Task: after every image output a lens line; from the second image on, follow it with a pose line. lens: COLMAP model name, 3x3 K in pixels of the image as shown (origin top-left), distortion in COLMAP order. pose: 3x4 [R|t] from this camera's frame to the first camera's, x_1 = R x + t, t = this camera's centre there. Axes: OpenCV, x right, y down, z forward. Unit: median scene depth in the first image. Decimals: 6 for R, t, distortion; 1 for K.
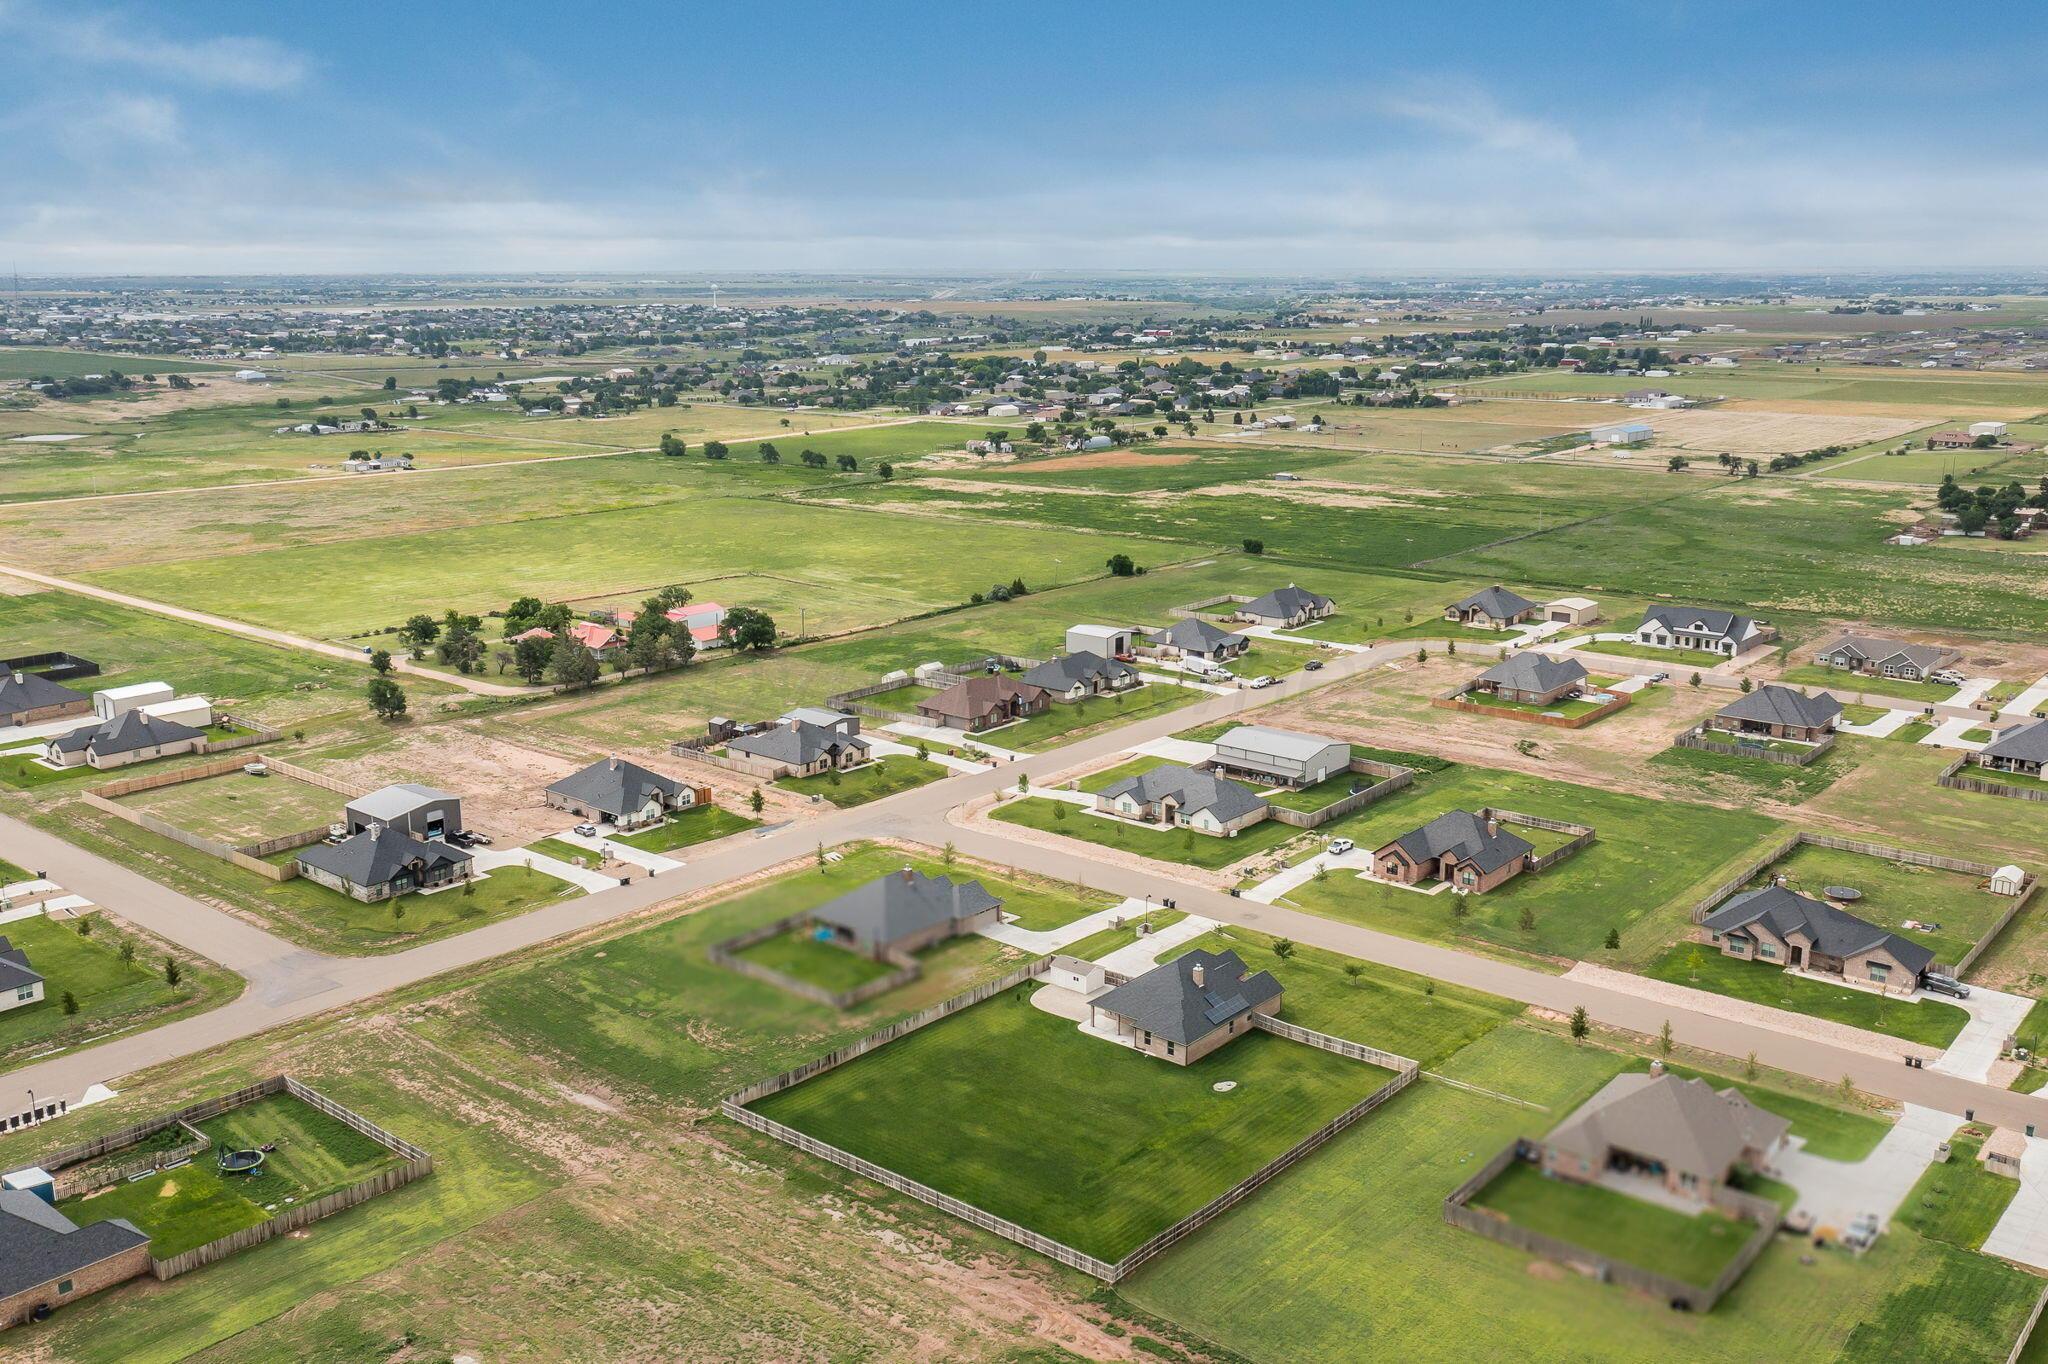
lens RADIAL K [[1844.1, 0, 1013.9], [0, 1844.1, 680.9], [0, 0, 1]] dist [0.002315, 0.000932]
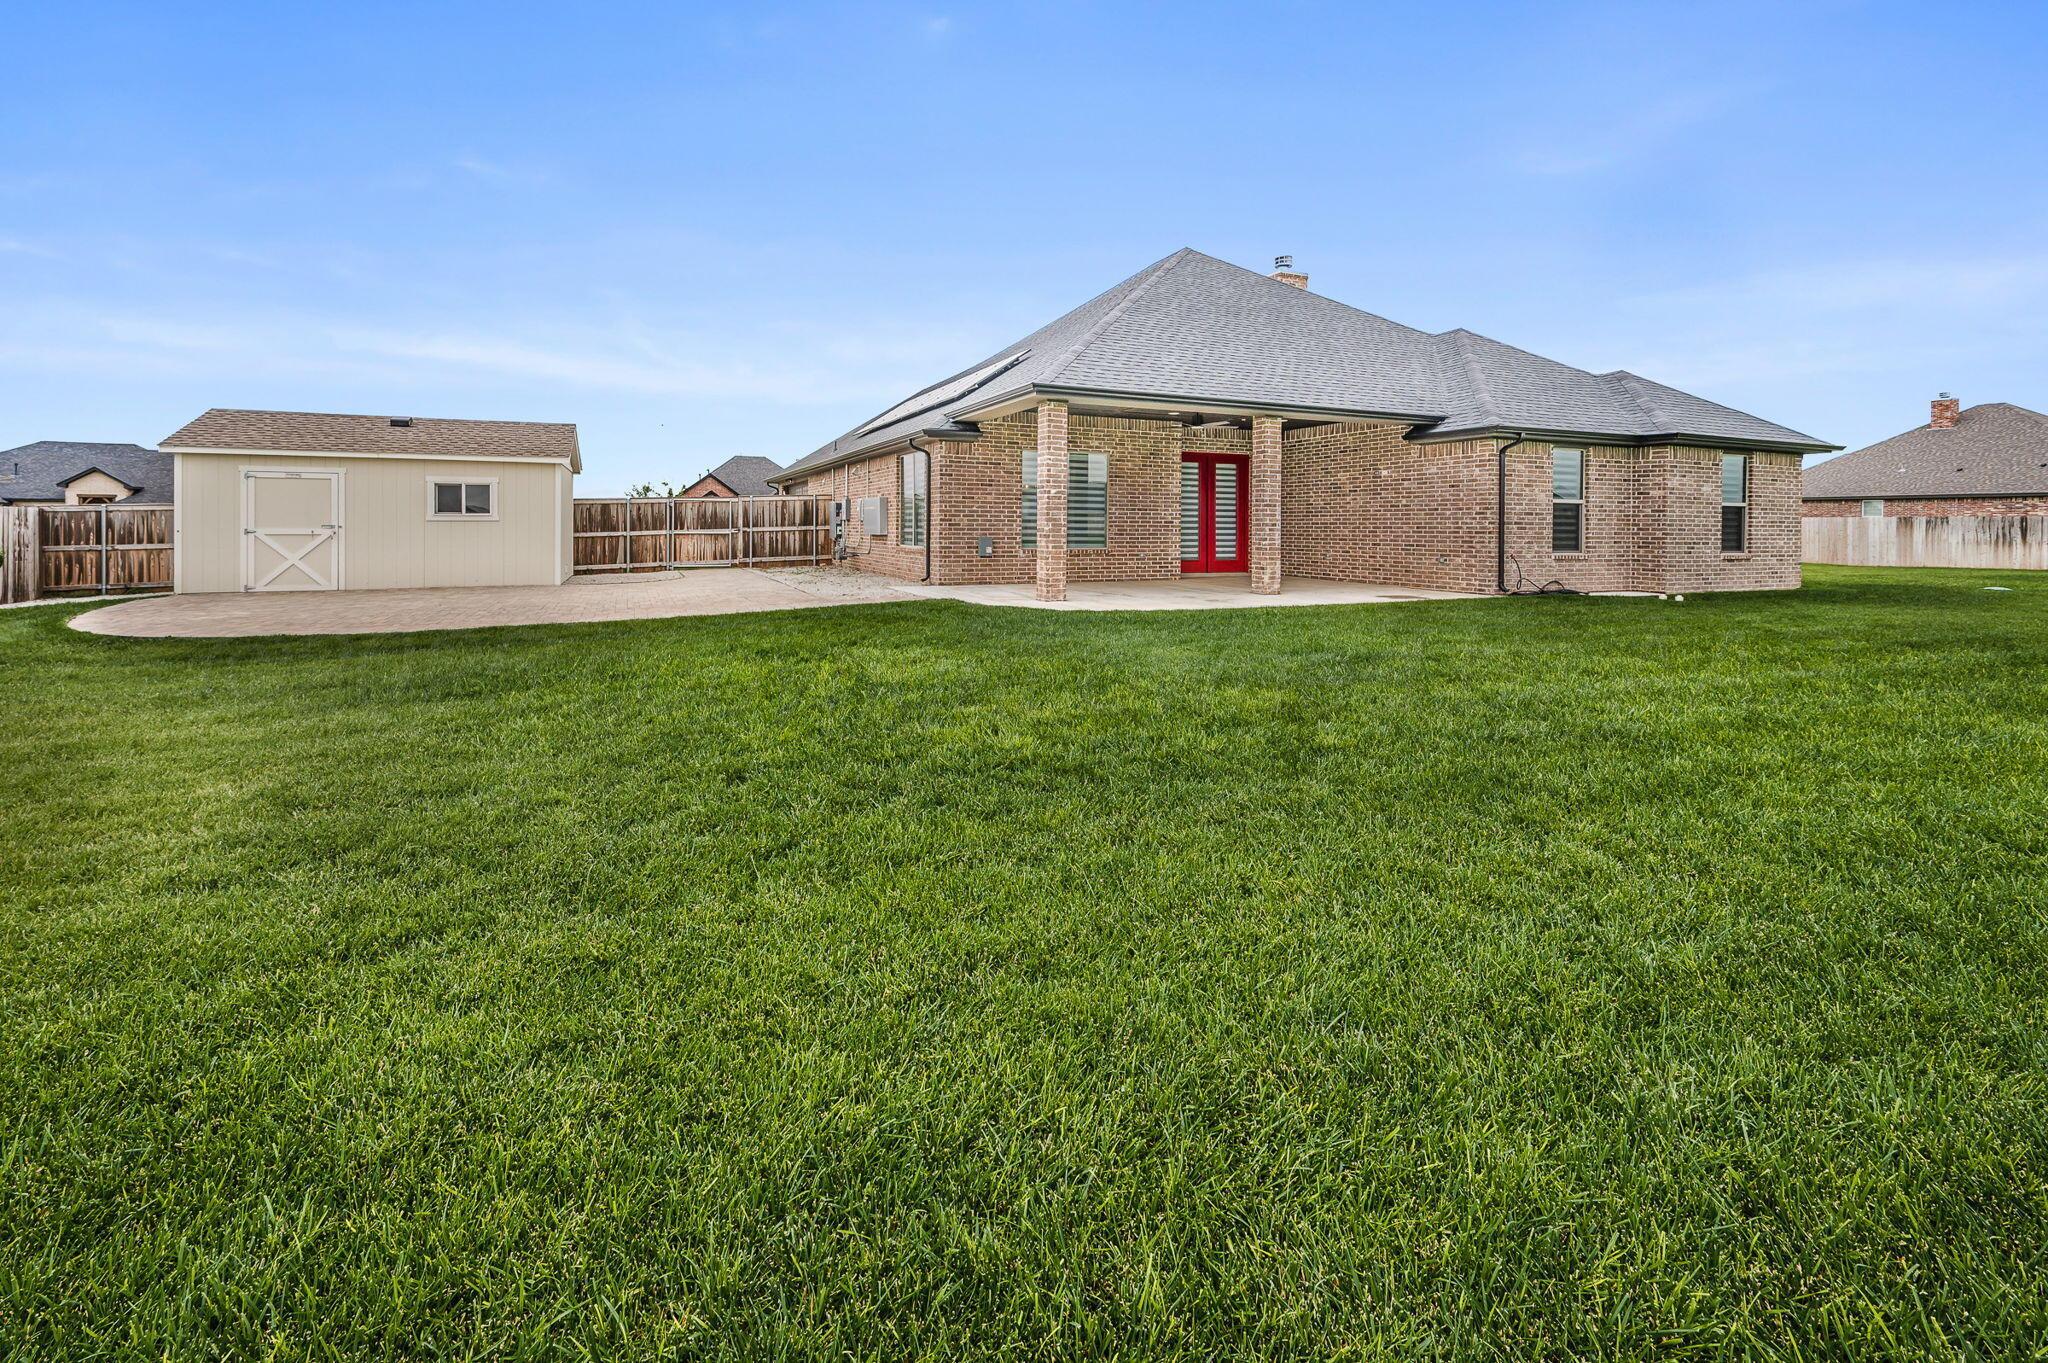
lens RADIAL K [[883.1, 0, 1020.2], [0, 883.1, 539.7], [0, 0, 1]] dist [0.002733, 0.000132]
pose [[0.438437, -0.007208, 0.898733, -0.009978], [0.196093, 0.976644, -0.087828, 0.177106], [-0.877109, 0.214742, 0.429610, 0.920940]]
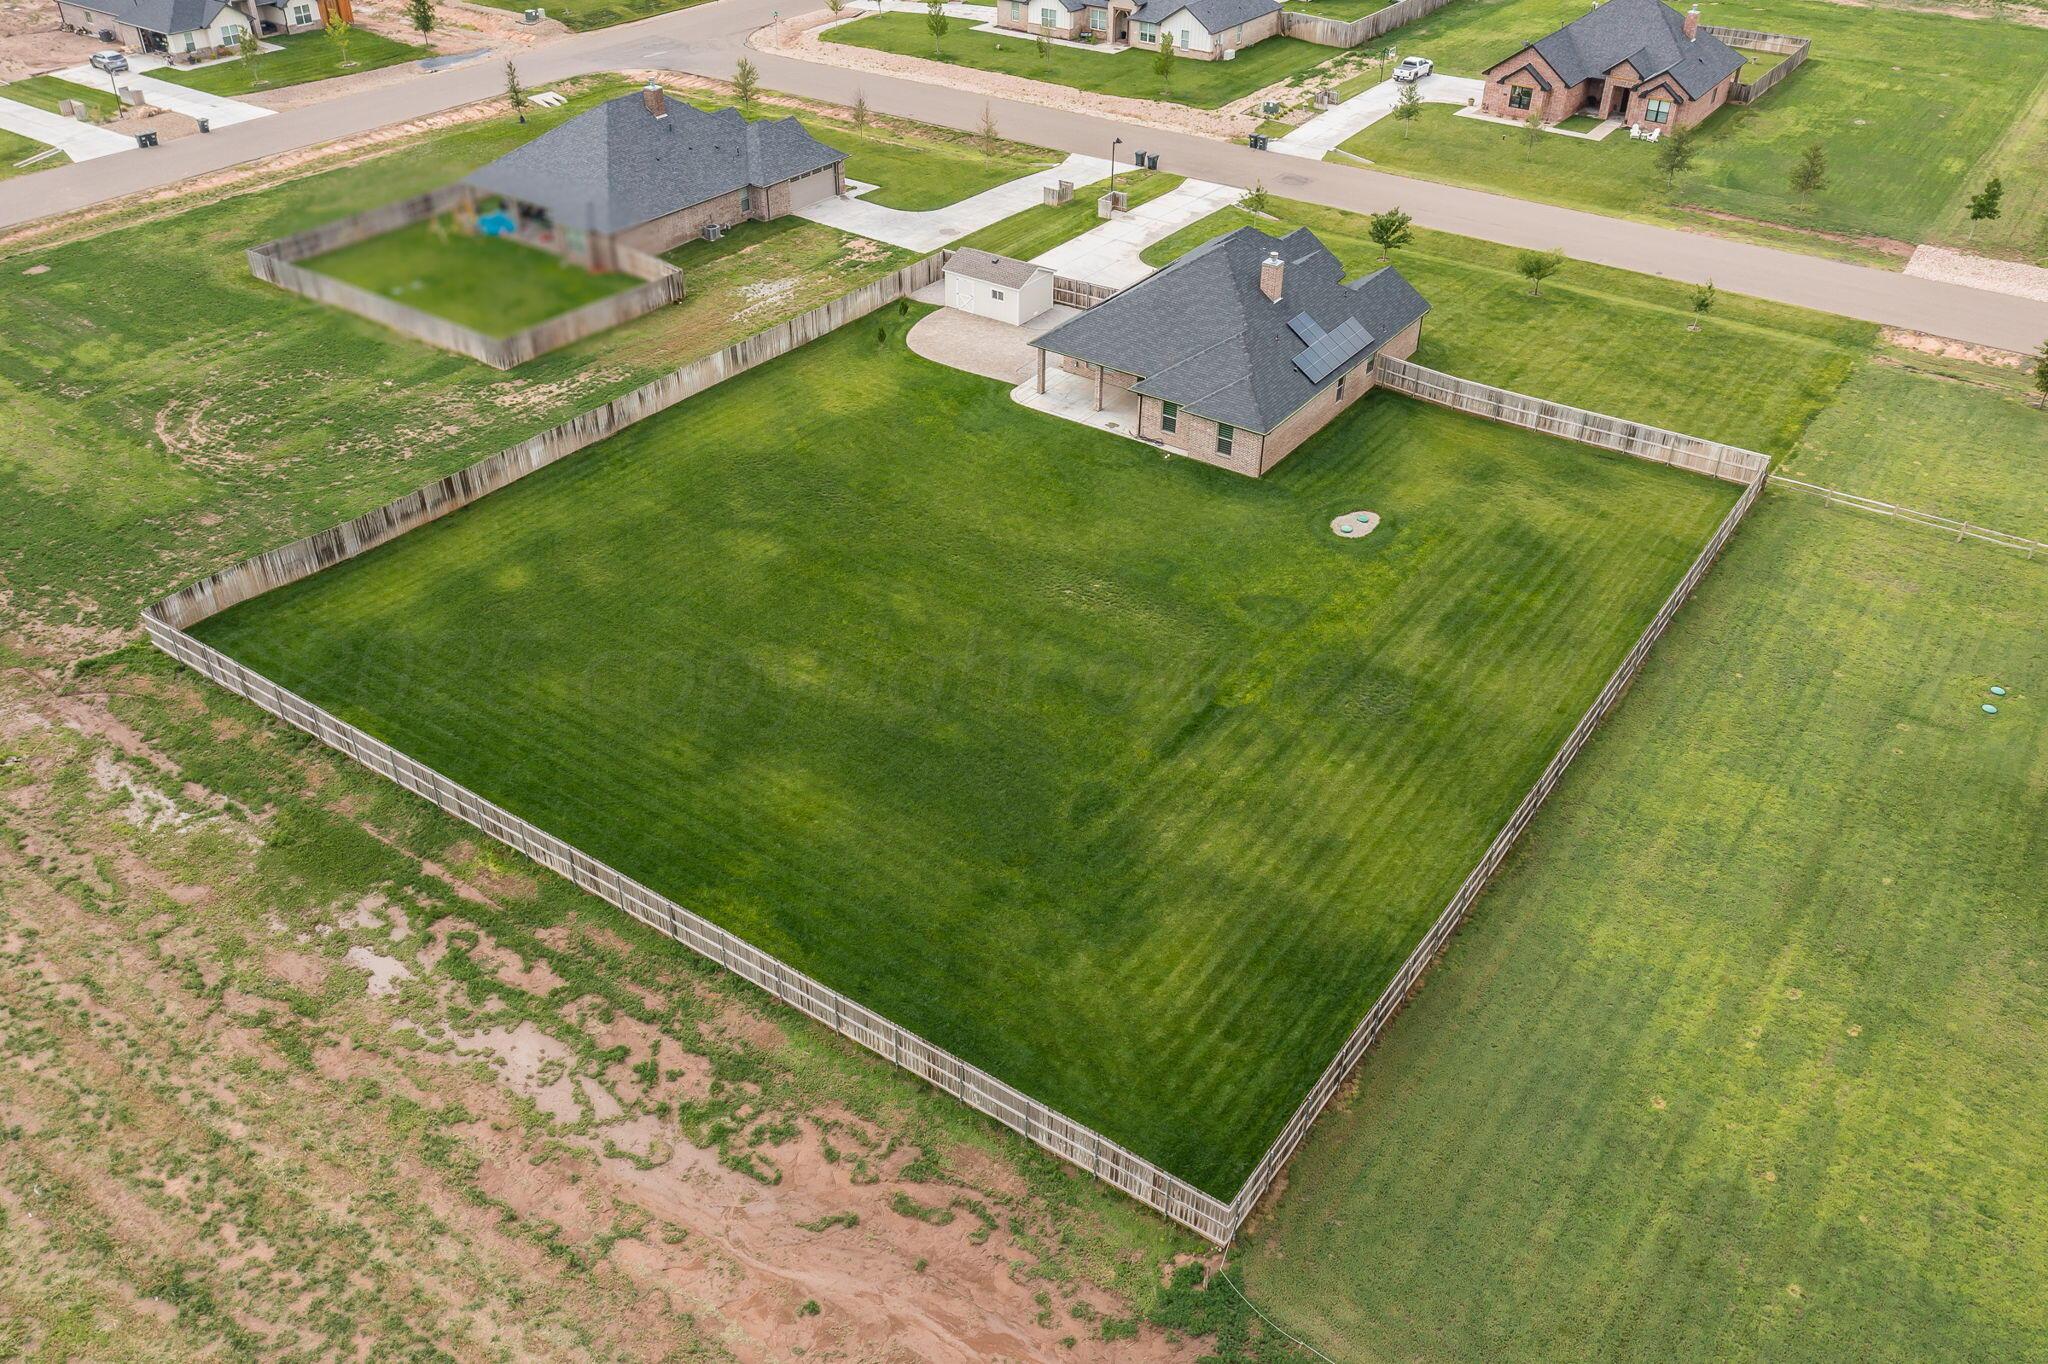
lens RADIAL K [[1629.9, 0, 1019.9], [0, 1629.9, 679.1], [0, 0, 1]] dist [0.000249, -0.004810]
pose [[0.996015, -0.040316, 0.079552, 0.000875], [0.008405, 0.930455, 0.366310, 0.096534], [-0.088788, -0.364181, 0.927086, 0.552428]]
